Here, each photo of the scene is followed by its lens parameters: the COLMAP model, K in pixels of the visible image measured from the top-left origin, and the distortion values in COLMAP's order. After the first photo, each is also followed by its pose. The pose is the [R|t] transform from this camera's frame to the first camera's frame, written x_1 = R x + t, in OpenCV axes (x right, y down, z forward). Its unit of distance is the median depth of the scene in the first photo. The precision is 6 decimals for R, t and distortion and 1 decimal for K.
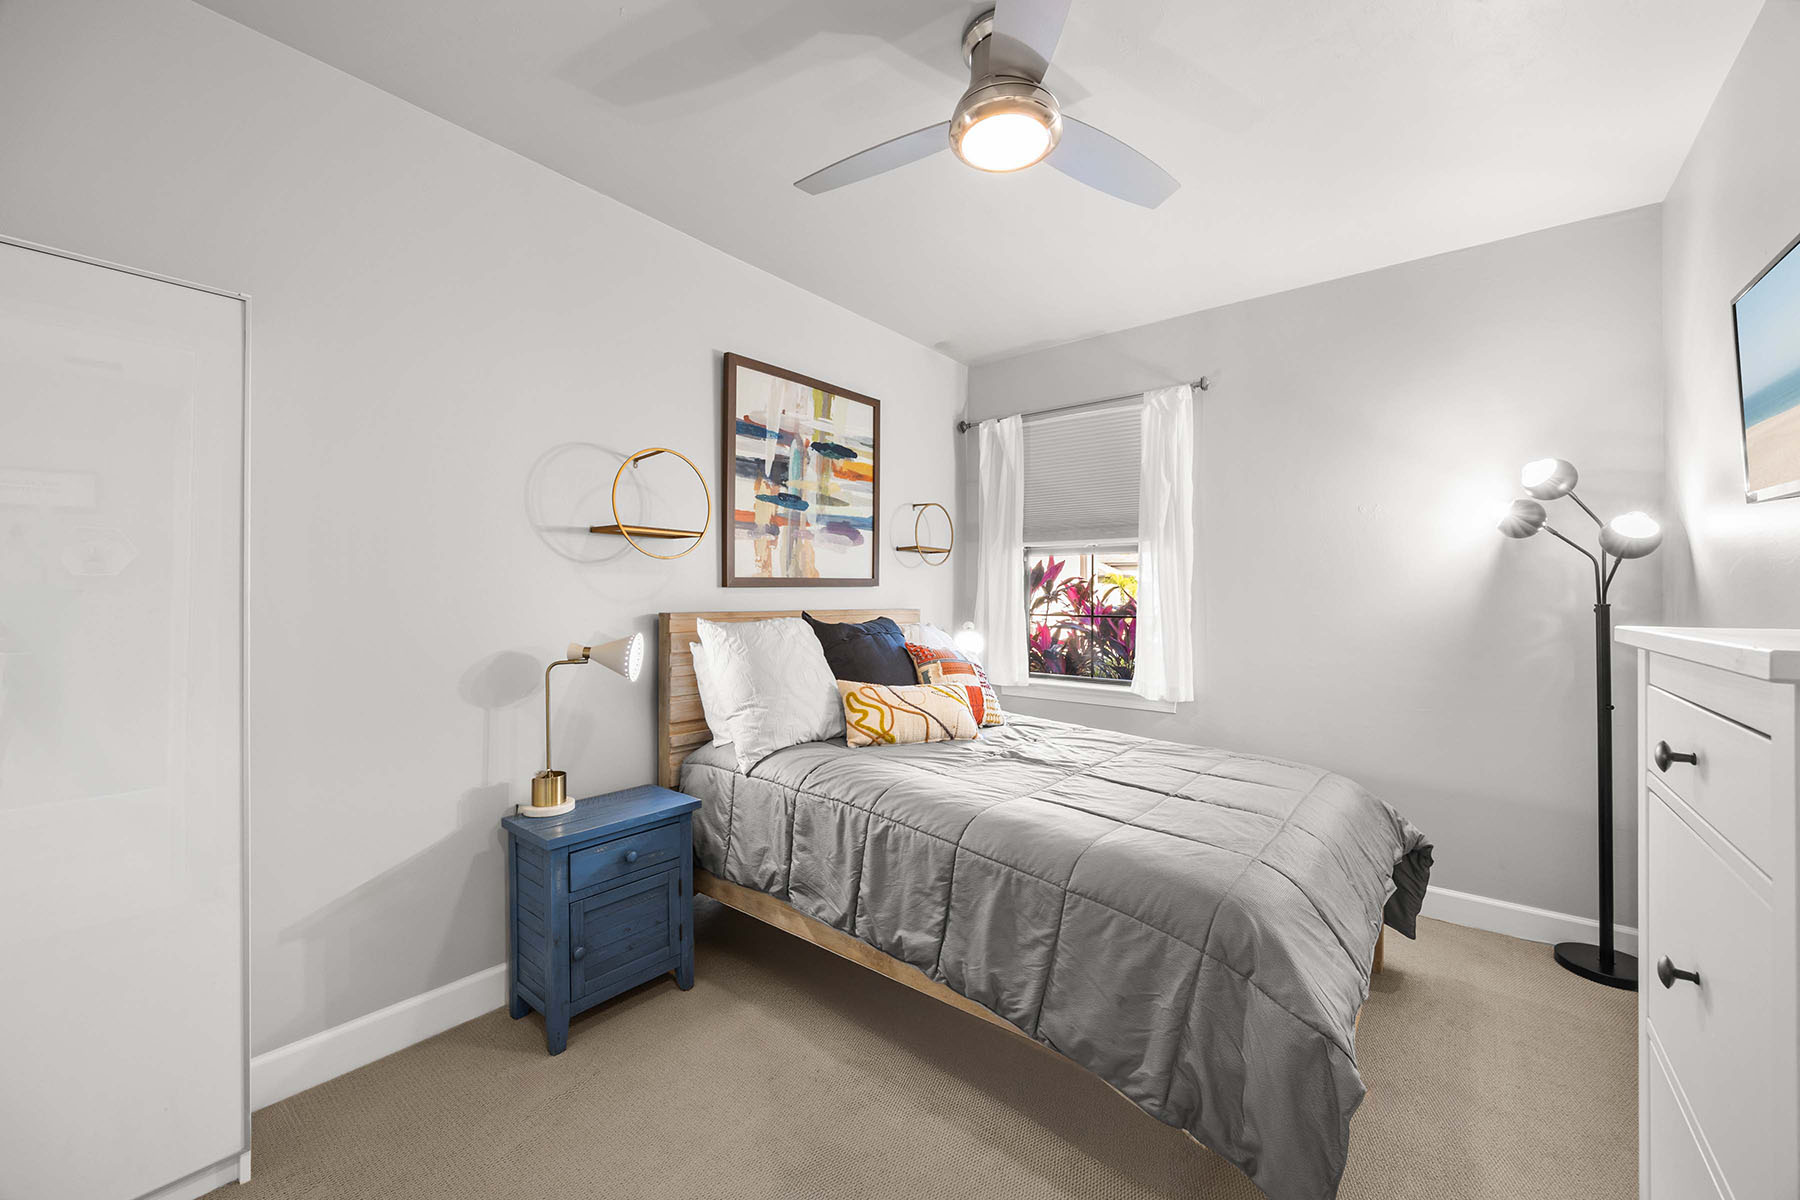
lens RADIAL K [[687.1, 0, 901.8], [0, 687.1, 598.4], [0, 0, 1]] dist [-0.003465, 0.000775]
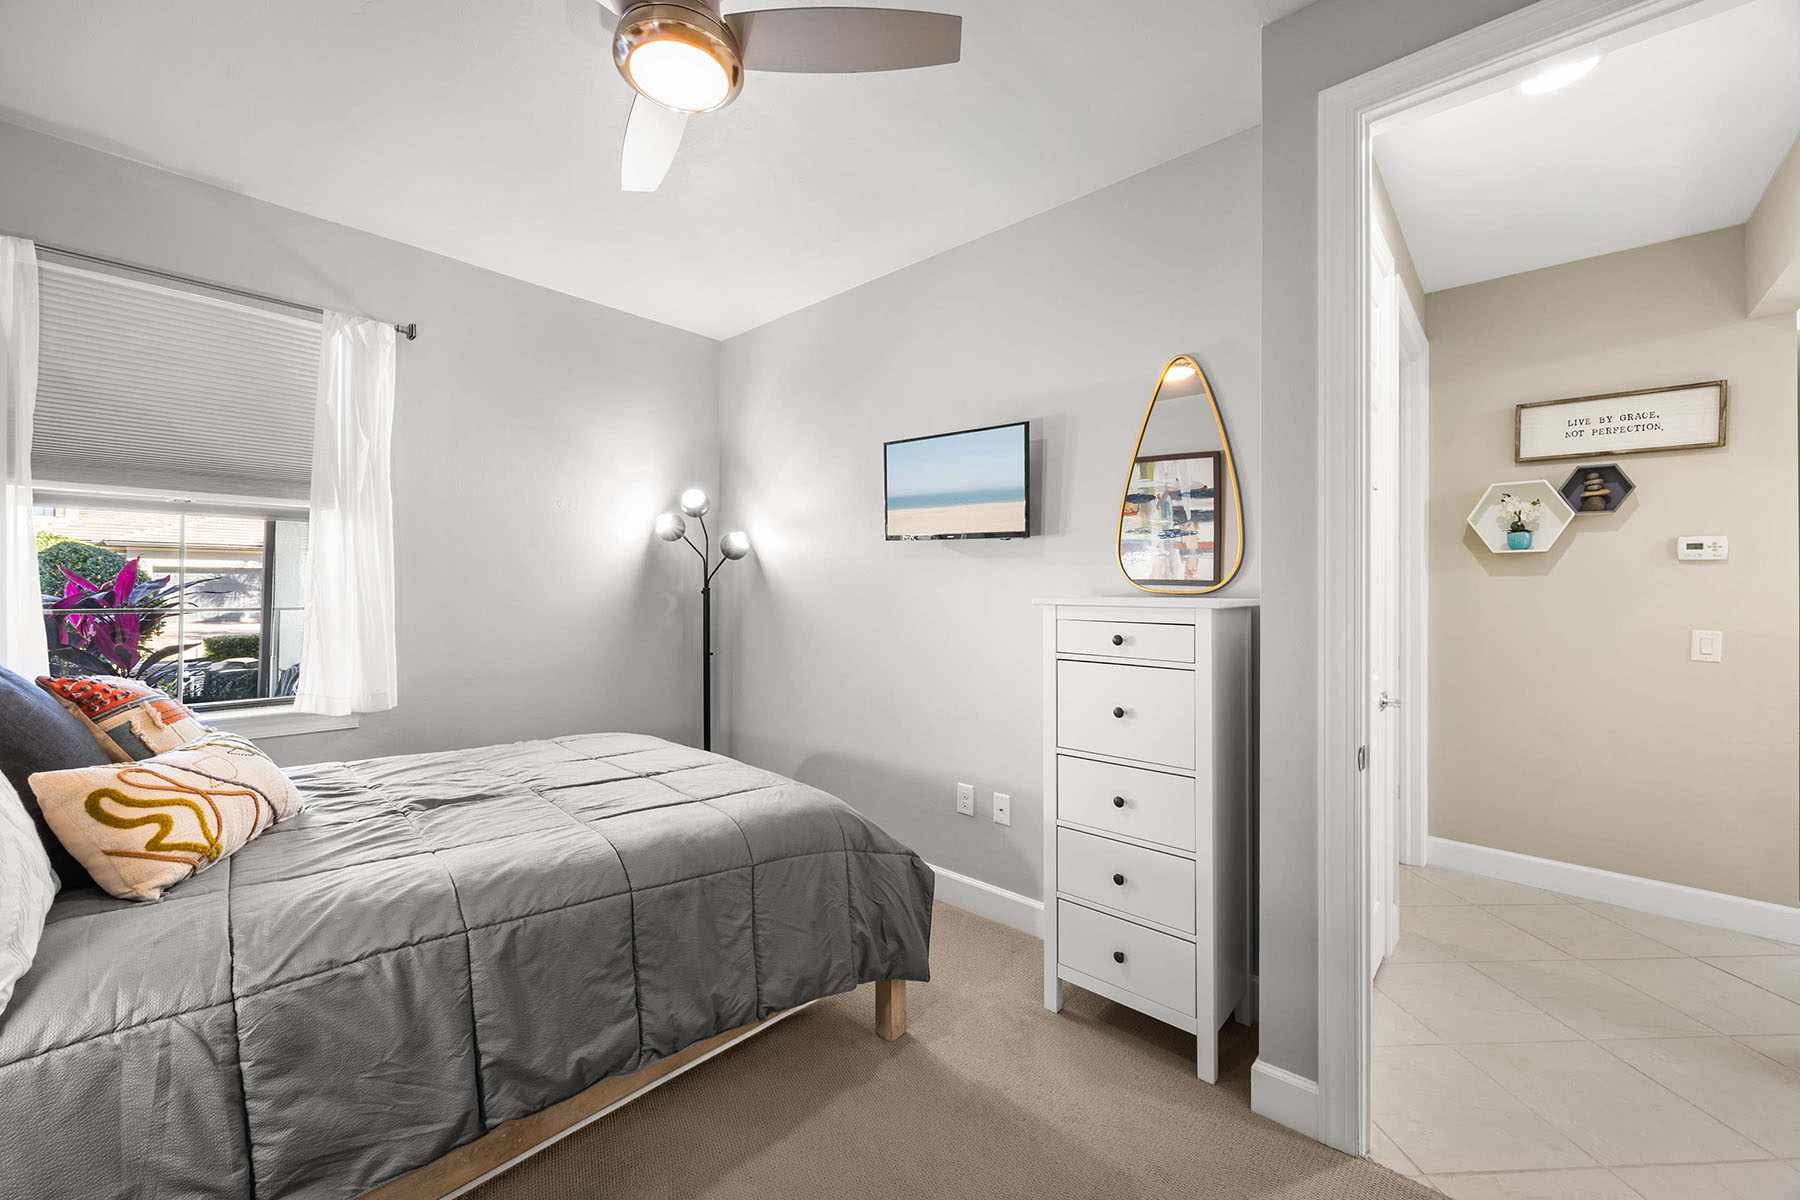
lens RADIAL K [[687.1, 0, 900.9], [0, 687.1, 587.9], [0, 0, 1]] dist [-0.003465, 0.000775]
pose [[0.076734, -0.005749, 0.997035, -0.601357], [-0.002858, 0.999978, 0.005986, -0.001909], [-0.997047, -0.003309, 0.076716, 0.540030]]
